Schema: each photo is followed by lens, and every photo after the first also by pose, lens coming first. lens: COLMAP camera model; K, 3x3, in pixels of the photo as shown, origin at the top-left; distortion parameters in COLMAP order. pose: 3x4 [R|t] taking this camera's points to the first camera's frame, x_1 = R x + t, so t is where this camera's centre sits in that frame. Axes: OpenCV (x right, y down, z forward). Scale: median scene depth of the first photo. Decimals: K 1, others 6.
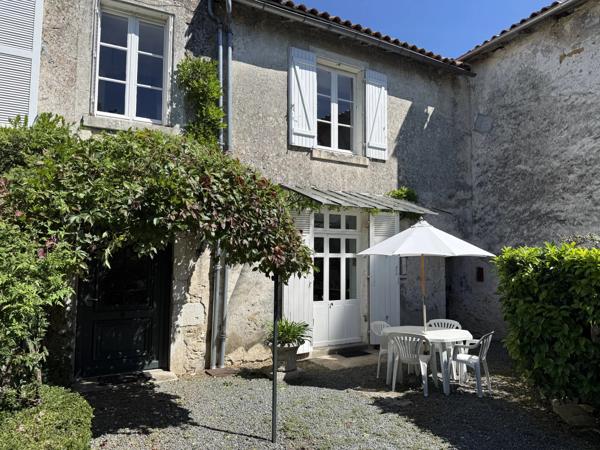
lens RADIAL K [[418.3, 0, 300.0], [0, 418.3, 225.0], [0, 0, 1]] dist [0.091986, -0.134221]
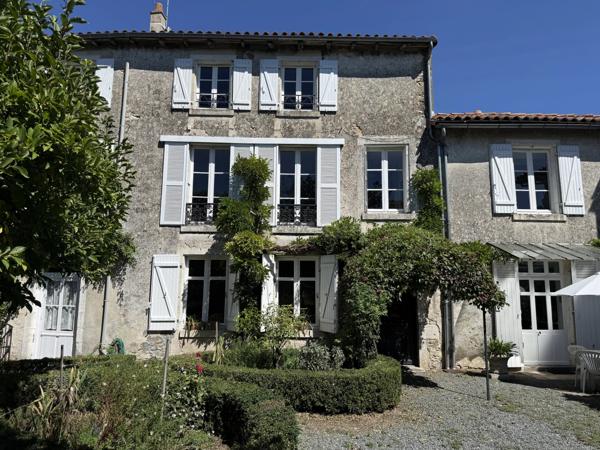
lens RADIAL K [[418.3, 0, 300.0], [0, 418.3, 225.0], [0, 0, 1]] dist [0.091986, -0.134221]
pose [[0.877959, -0.068807, -0.473765, 0.083458], [0.033200, 0.995986, -0.083127, -0.064974], [0.477583, 0.057254, 0.876719, -0.600719]]
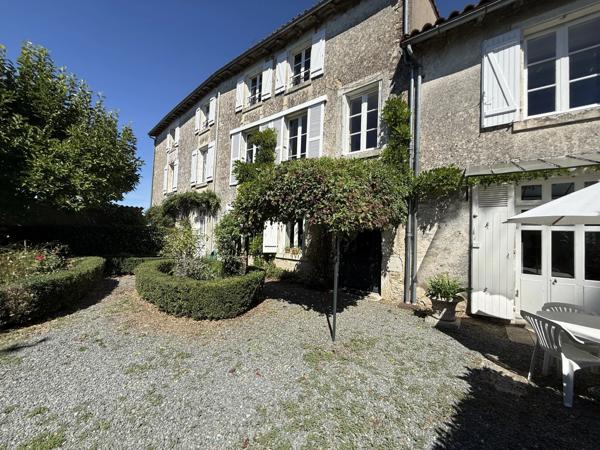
lens RADIAL K [[241.3, 0, 300.0], [0, 241.3, 225.0], [0, 0, 1]] dist [0.002237, 0.000091]
pose [[0.388300, -0.024004, -0.921220, 0.422250], [0.029583, 0.999470, -0.013574, 0.067752], [0.921058, -0.021982, 0.388805, 0.337433]]
